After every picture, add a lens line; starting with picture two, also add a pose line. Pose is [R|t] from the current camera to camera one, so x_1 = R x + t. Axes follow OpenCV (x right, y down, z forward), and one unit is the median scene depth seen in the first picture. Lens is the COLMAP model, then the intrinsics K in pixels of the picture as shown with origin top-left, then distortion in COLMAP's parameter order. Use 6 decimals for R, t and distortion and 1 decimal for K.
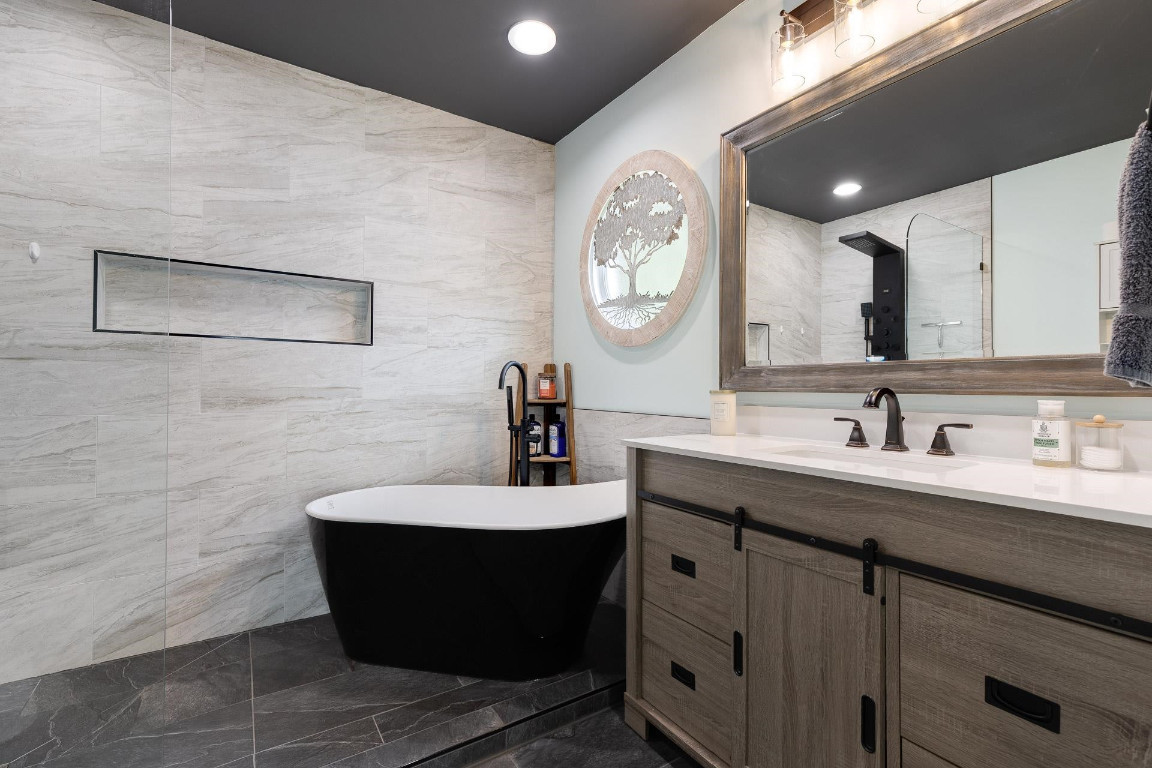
lens RADIAL K [[517.0, 0, 577.2], [0, 517.0, 384.3], [0, 0, 1]] dist [0.010370, -0.001823]
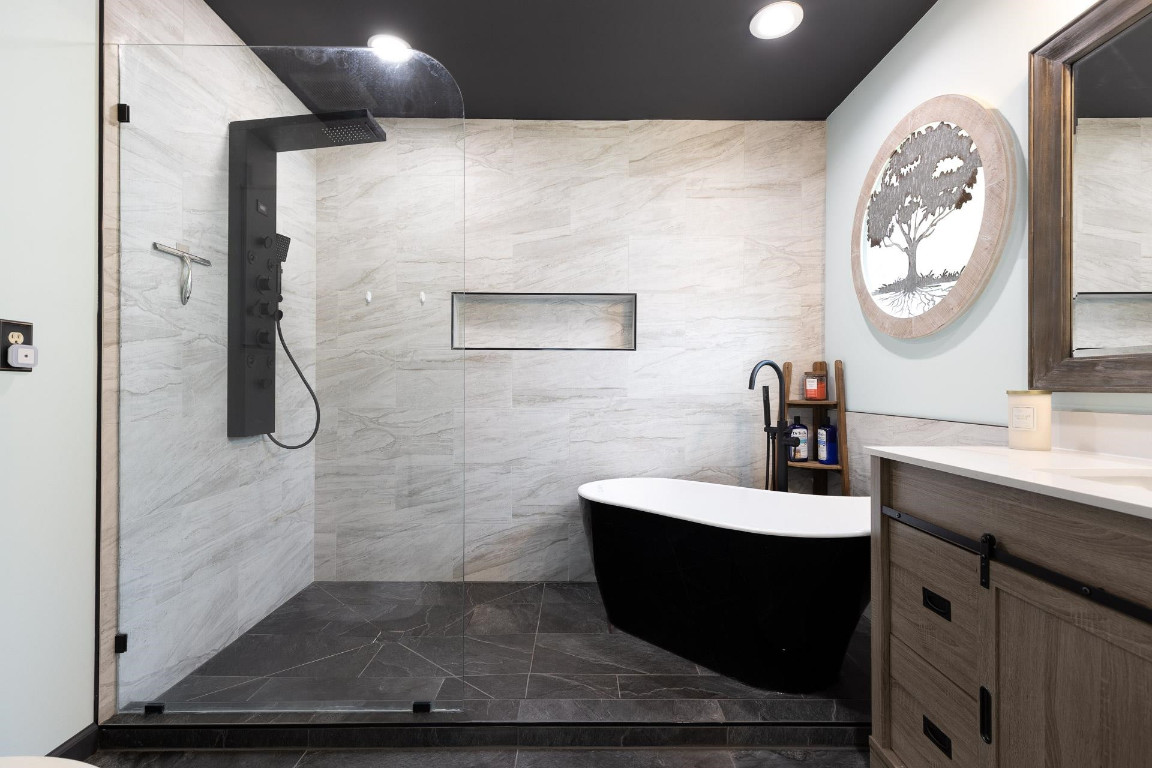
lens RADIAL K [[517.0, 0, 575.2], [0, 517.0, 385.7], [0, 0, 1]] dist [0.010370, -0.001823]
pose [[0.836117, -0.005431, -0.548524, 0.123613], [0.006194, 0.999981, -0.000460, 0.001210], [0.548516, -0.003013, 0.836135, -0.003029]]
